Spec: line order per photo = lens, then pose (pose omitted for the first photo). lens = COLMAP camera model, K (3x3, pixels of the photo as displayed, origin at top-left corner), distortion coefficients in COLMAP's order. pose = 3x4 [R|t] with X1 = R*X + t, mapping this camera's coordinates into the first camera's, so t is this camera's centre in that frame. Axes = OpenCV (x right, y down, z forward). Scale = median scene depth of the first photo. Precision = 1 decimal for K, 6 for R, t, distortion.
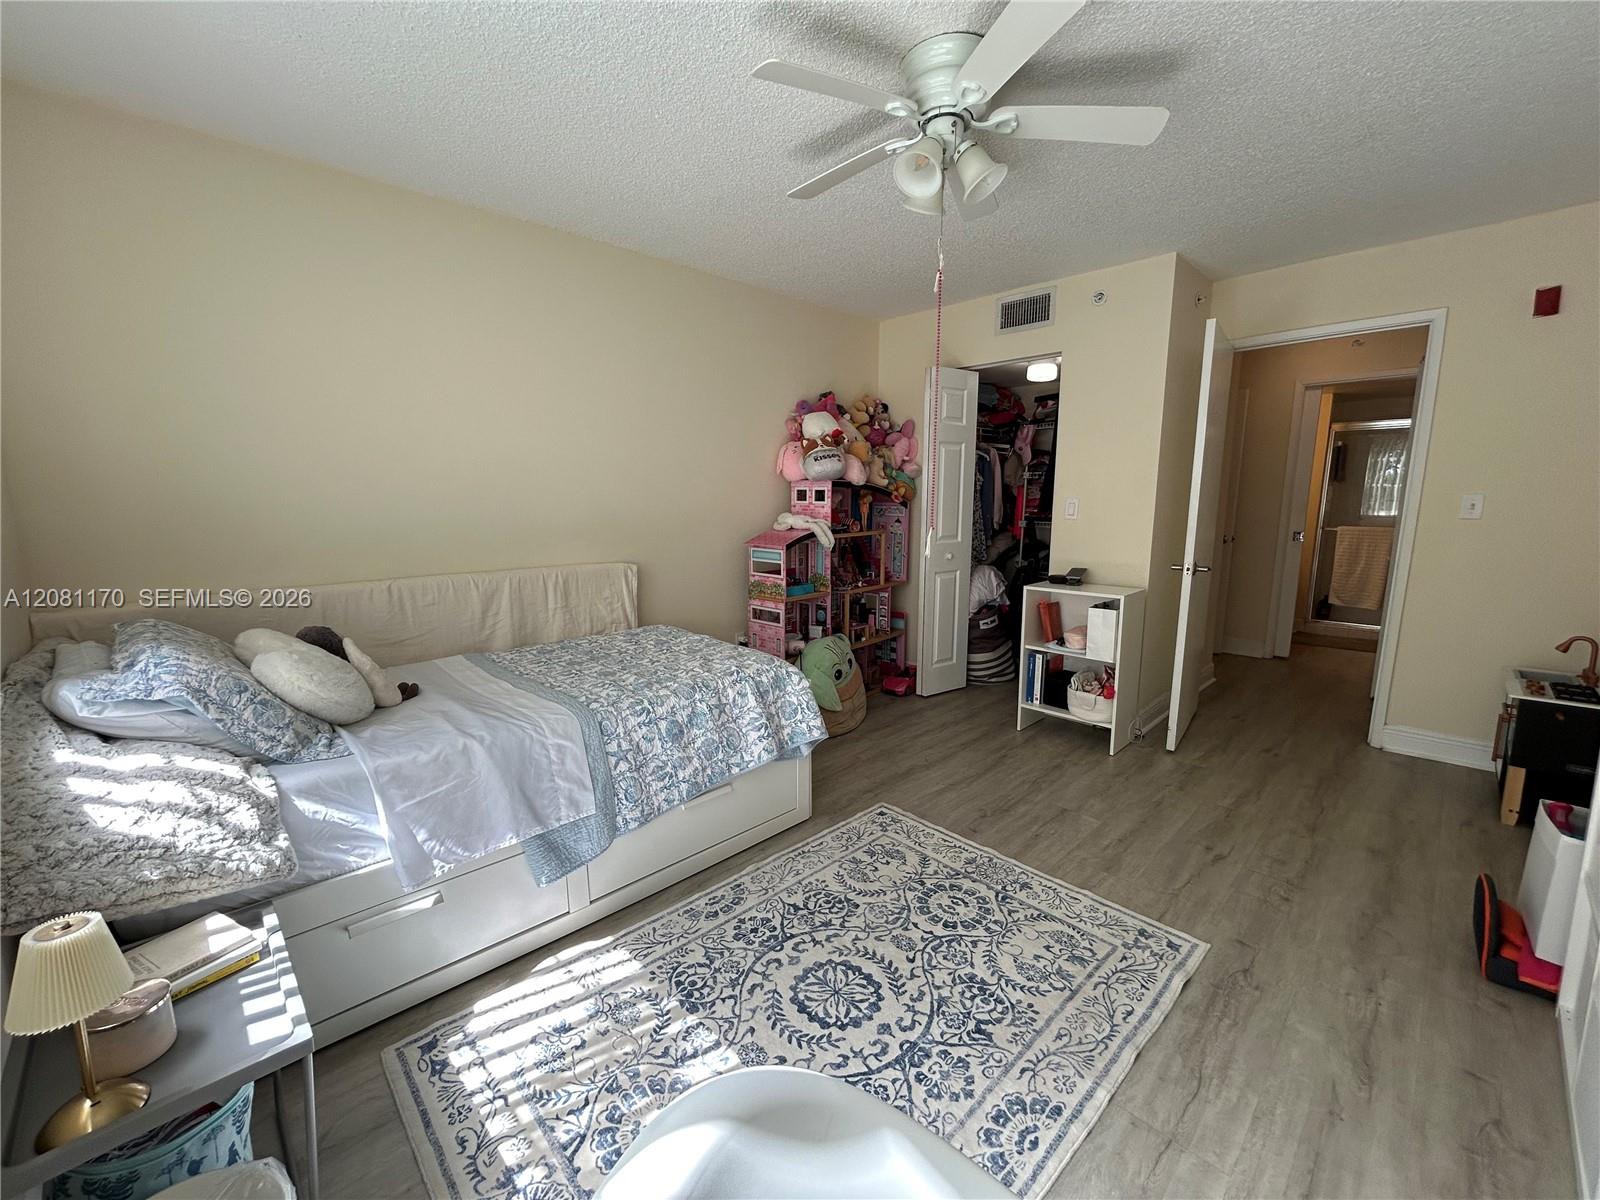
lens RADIAL K [[647.4, 0, 795.3], [0, 647.4, 597.0], [0, 0, 1]] dist [-0.004937, 0.001058]
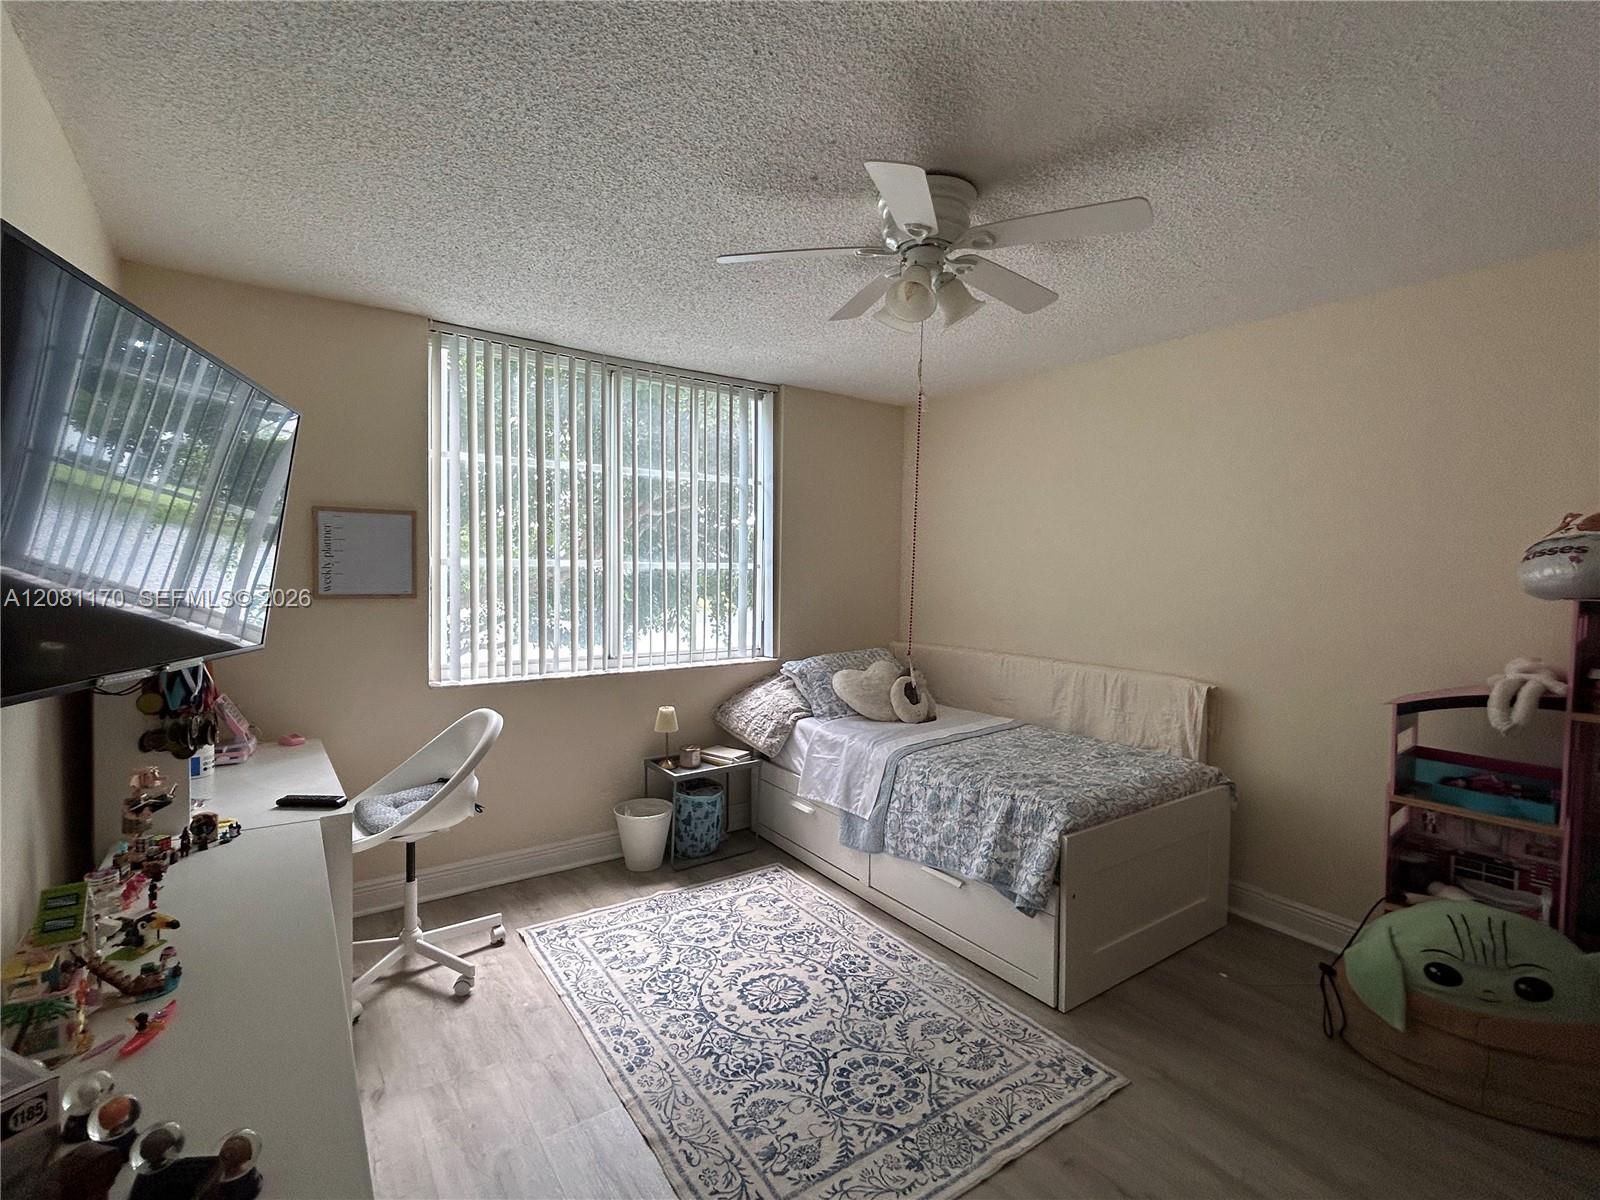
lens RADIAL K [[743.7, 0, 797.2], [0, 743.7, 592.1], [0, 0, 1]] dist [-0.001593, -0.000254]
pose [[-0.140348, 0.045840, -0.989041, 1.431441], [-0.164357, 0.983990, 0.068929, -0.271426], [0.976365, 0.172230, -0.130566, 1.062931]]
